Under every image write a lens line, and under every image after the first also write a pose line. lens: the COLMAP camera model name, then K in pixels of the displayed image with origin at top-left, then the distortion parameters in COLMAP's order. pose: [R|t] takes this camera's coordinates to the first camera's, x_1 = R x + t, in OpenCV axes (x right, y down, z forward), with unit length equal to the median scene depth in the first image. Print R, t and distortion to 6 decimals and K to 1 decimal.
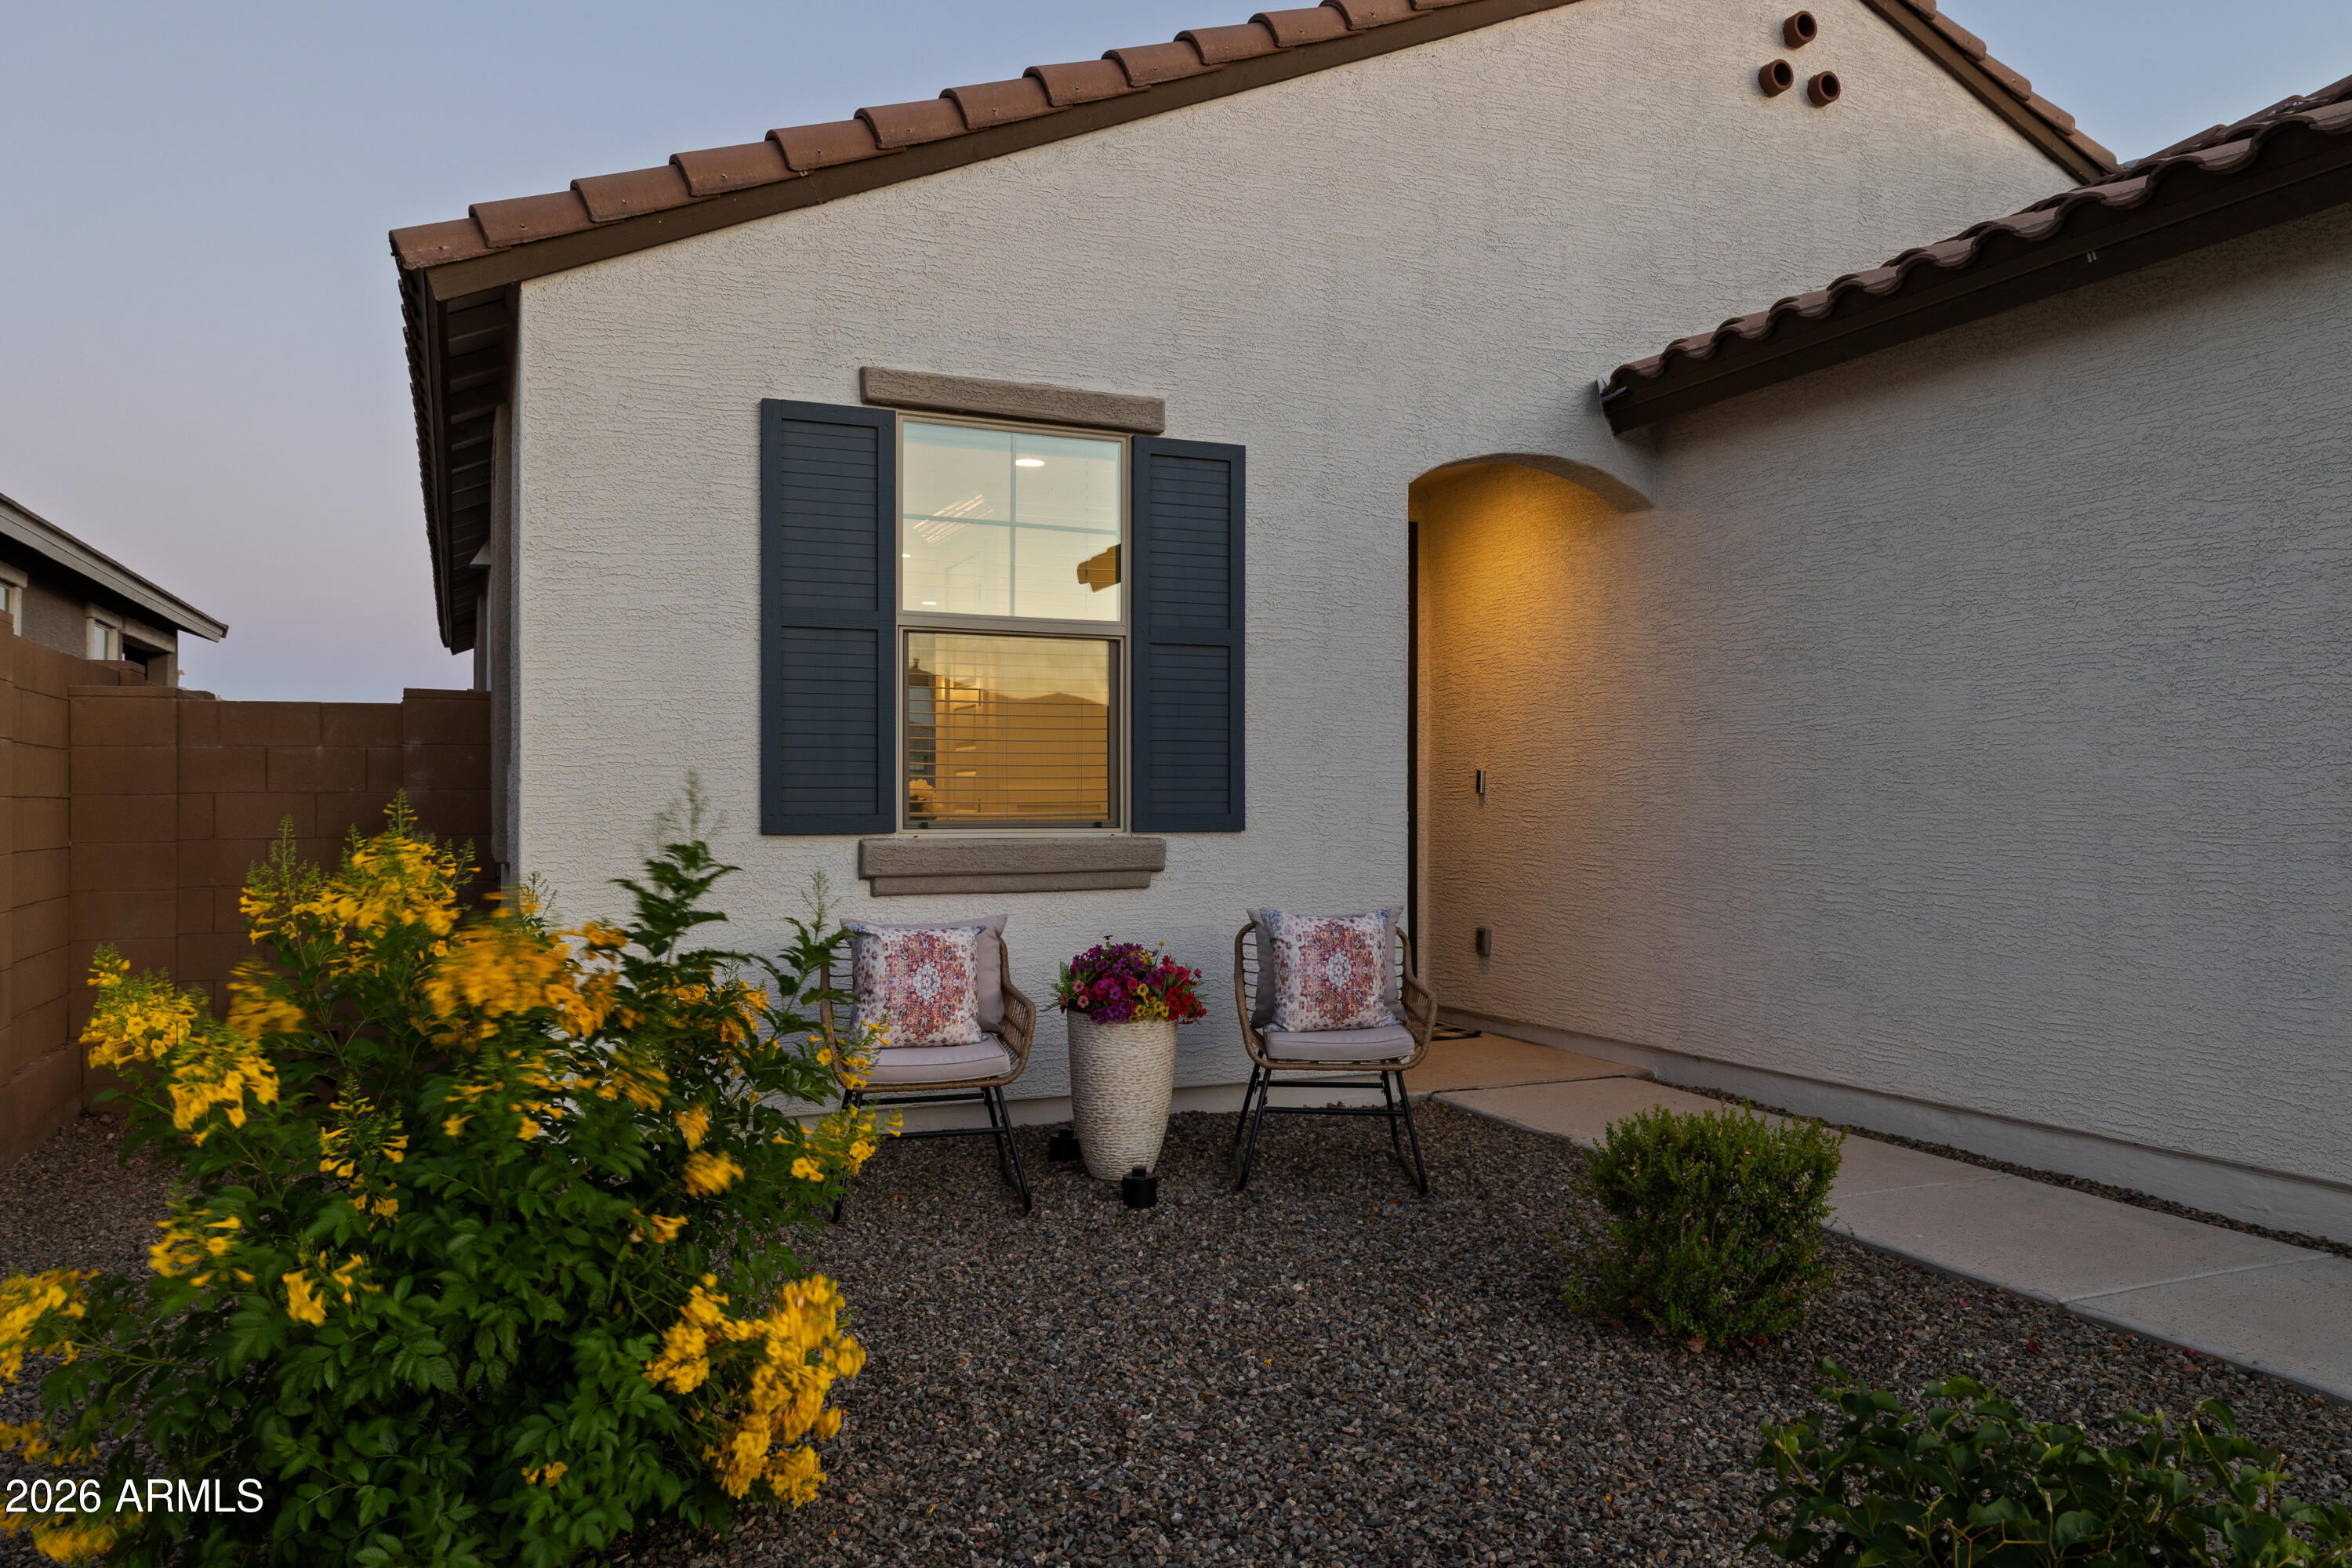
lens RADIAL K [[1639.8, 0, 1167.8], [0, 1639.8, 786.6], [0, 0, 1]] dist [0.009346, 0.001198]
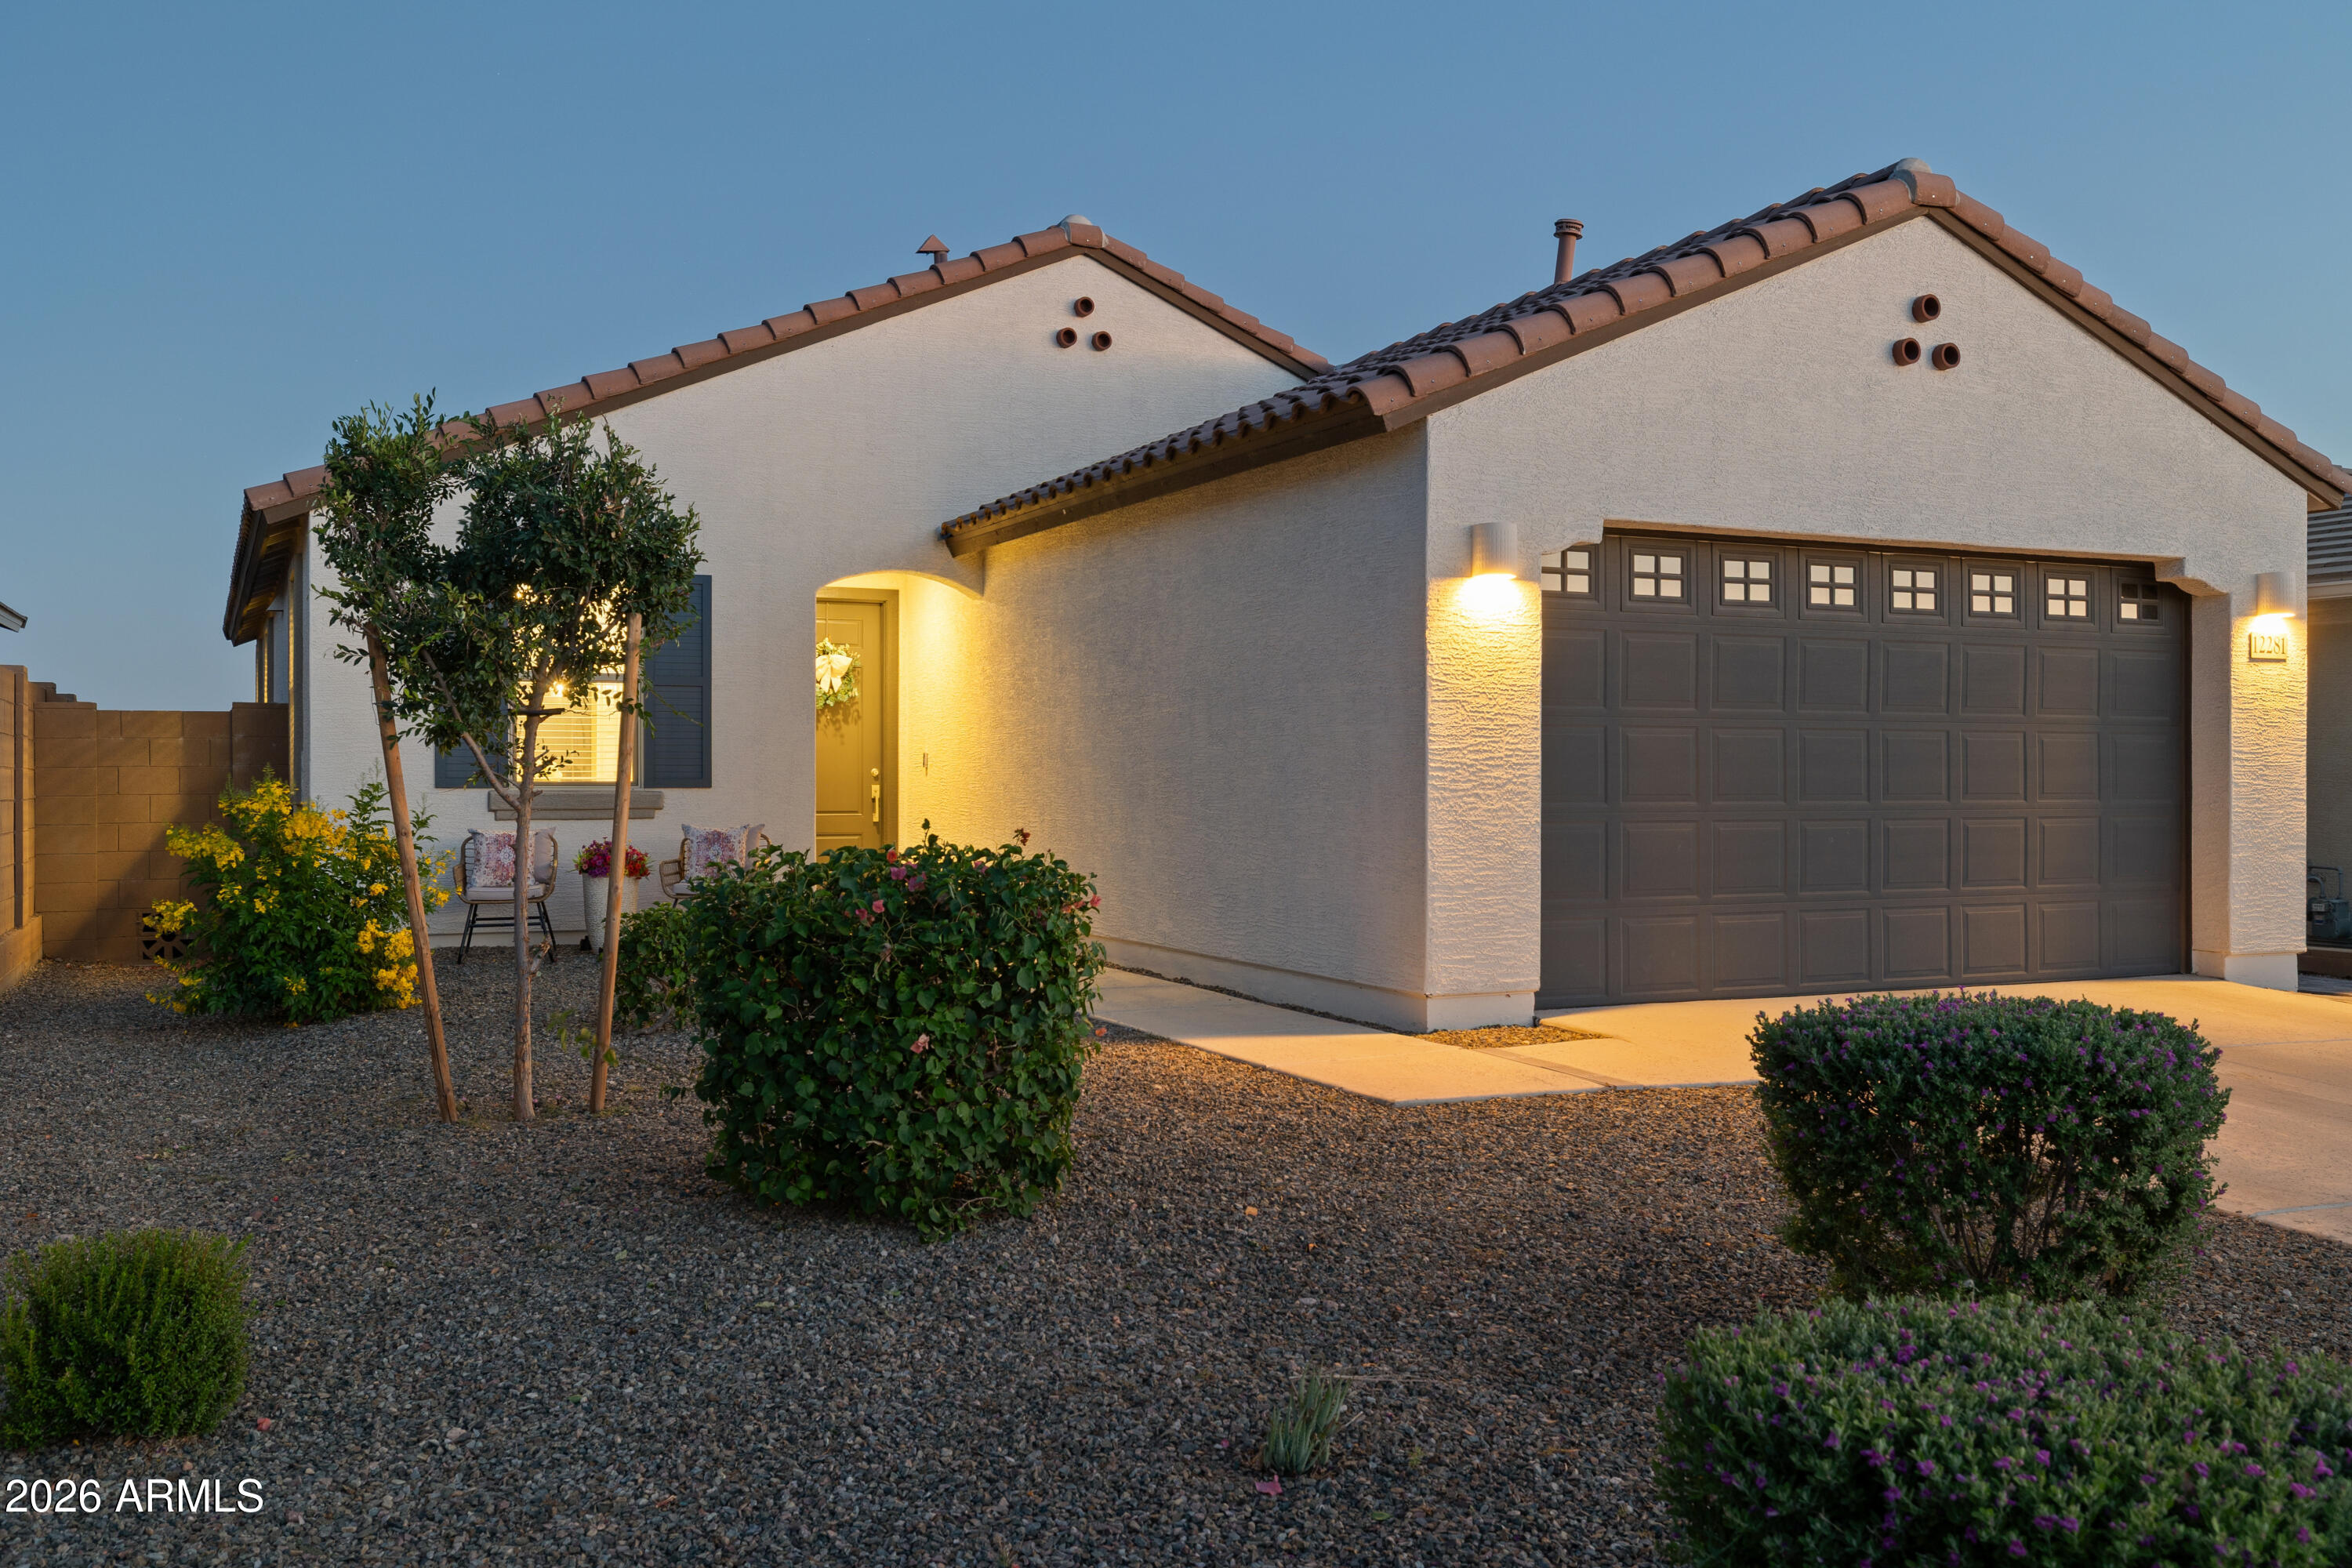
lens RADIAL K [[2129.1, 0, 1184.5], [0, 2129.1, 786.1], [0, 0, 1]] dist [0.006770, -0.008543]
pose [[0.999563, 0.001497, 0.029515, 0.540119], [-0.001847, 0.999928, 0.011833, -0.003797], [-0.029496, -0.011883, 0.999494, -1.476206]]
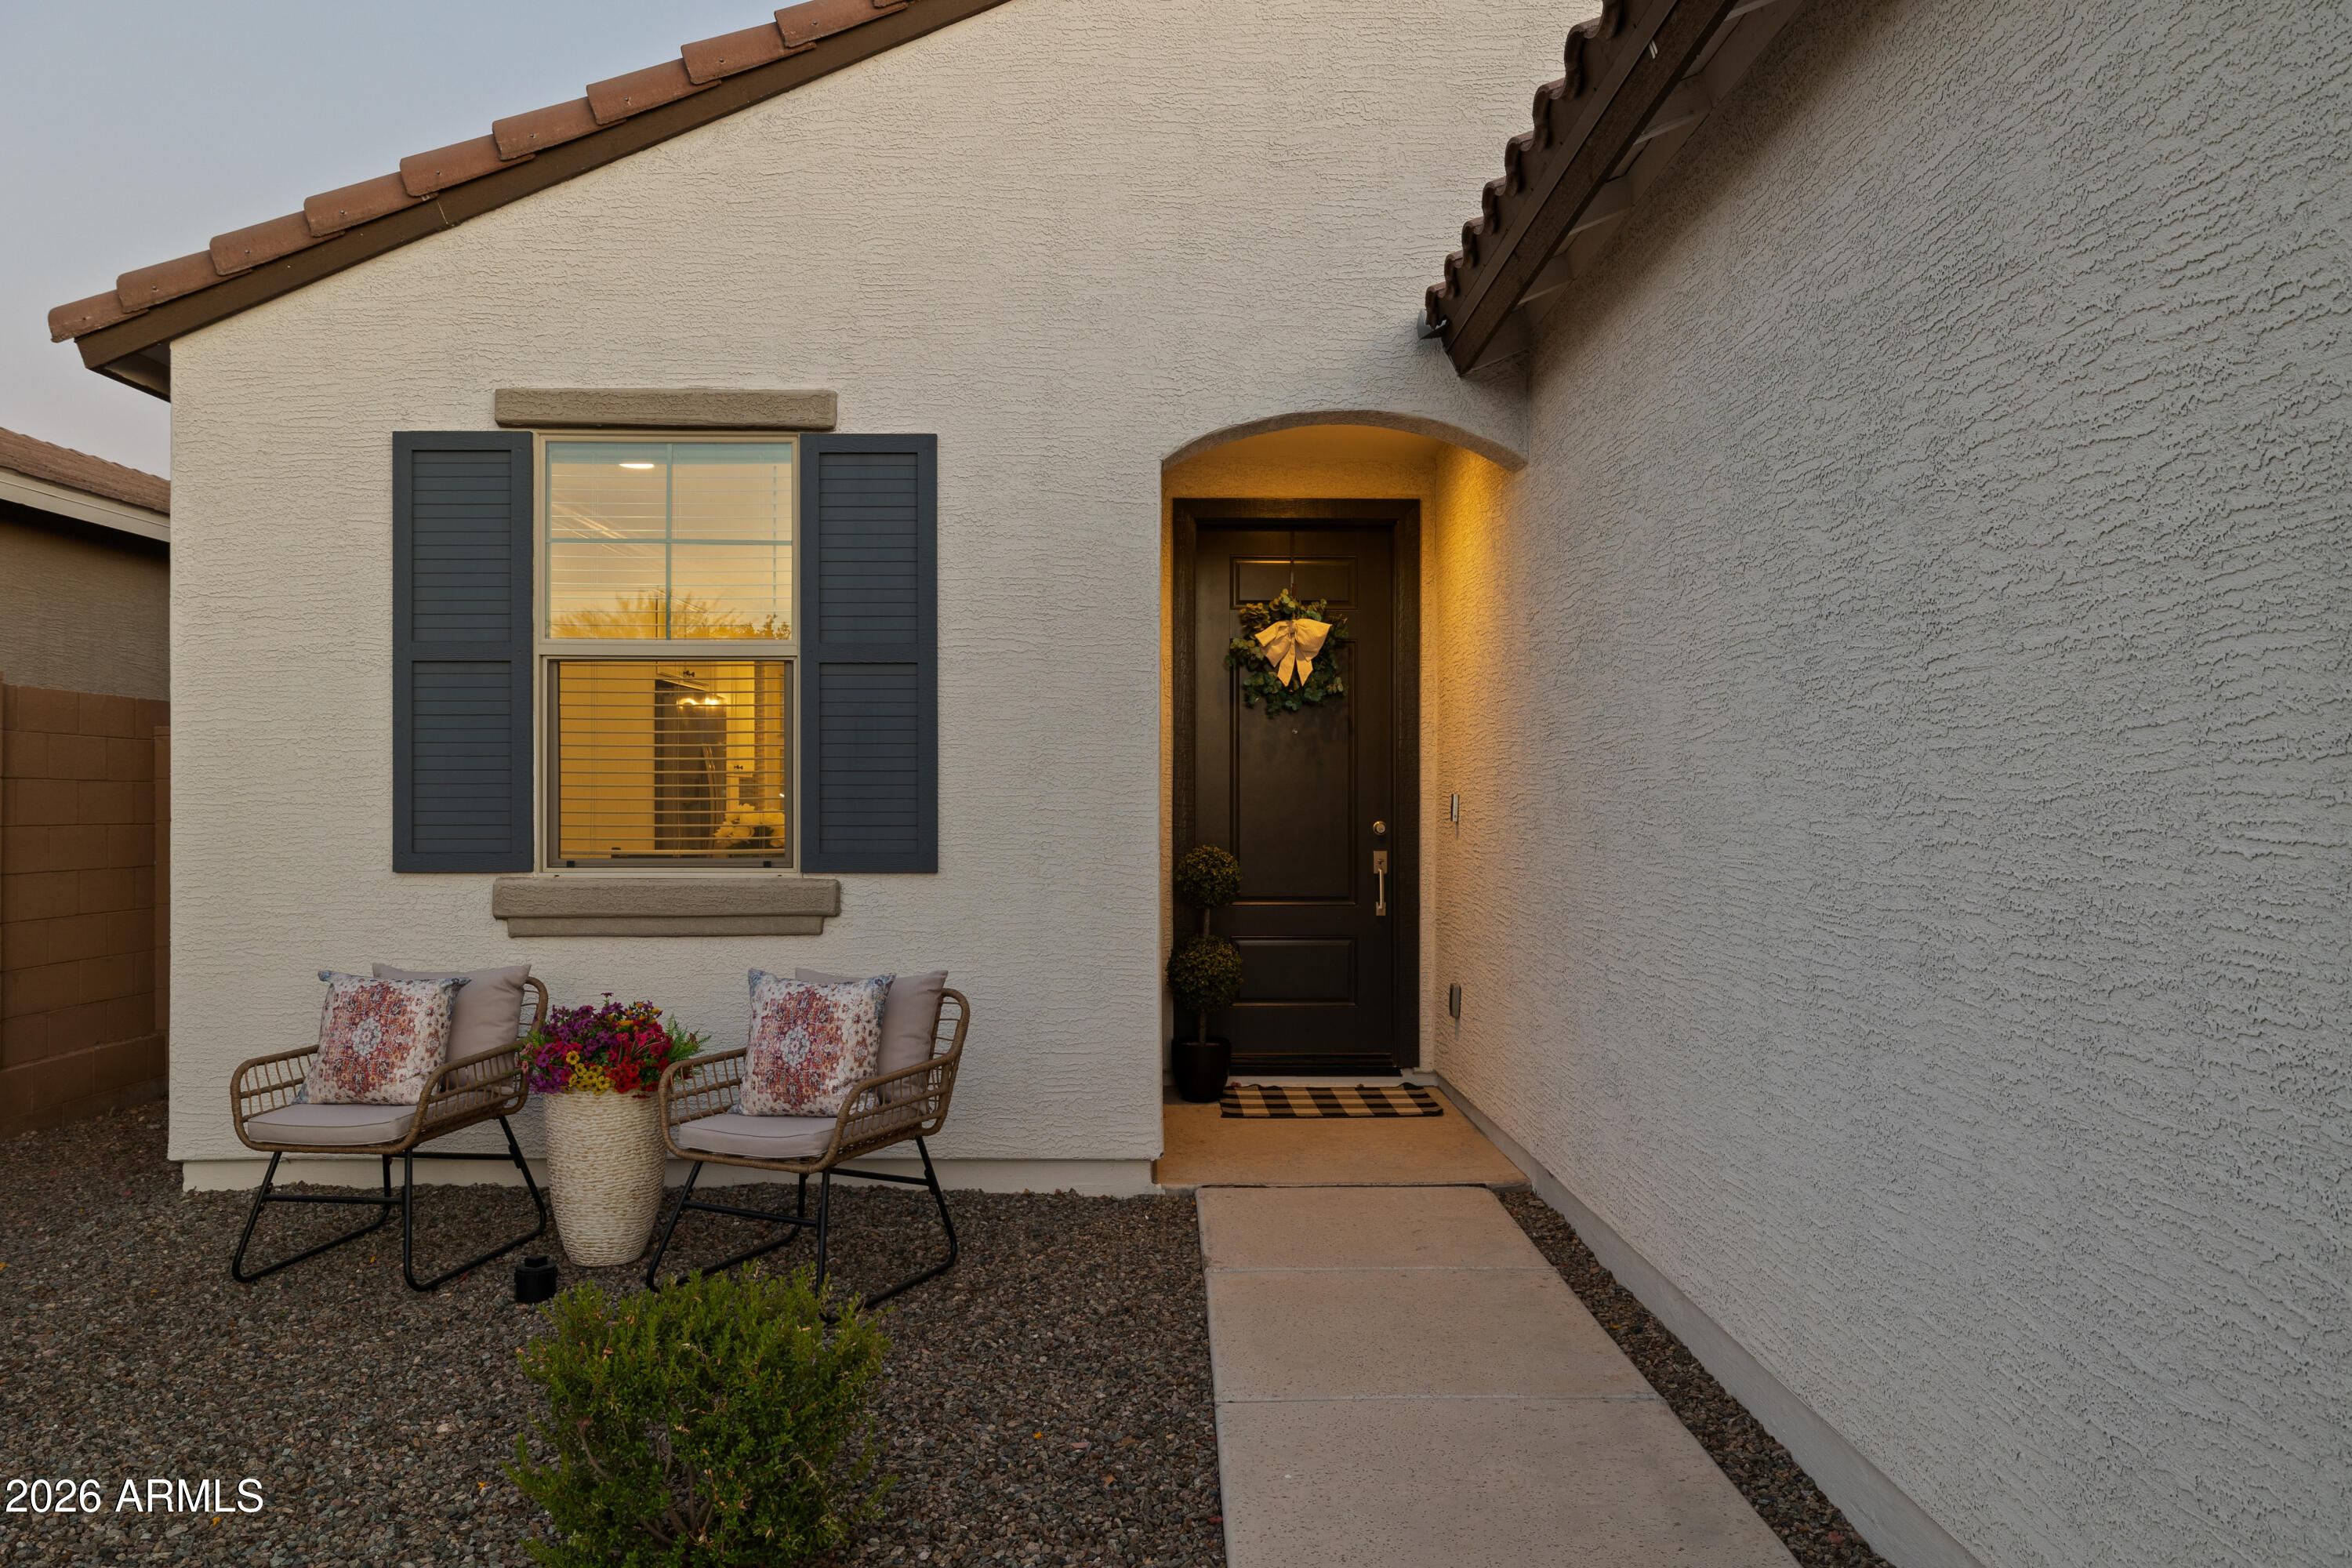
lens RADIAL K [[1639.8, 0, 1172.6], [0, 1639.8, 794.3], [0, 0, 1]] dist [0.009346, 0.001198]
pose [[0.920149, -0.001915, -0.391563, 0.549023], [0.003872, 0.999984, 0.004209, -0.019506], [0.391549, -0.005389, 0.920142, 0.259966]]
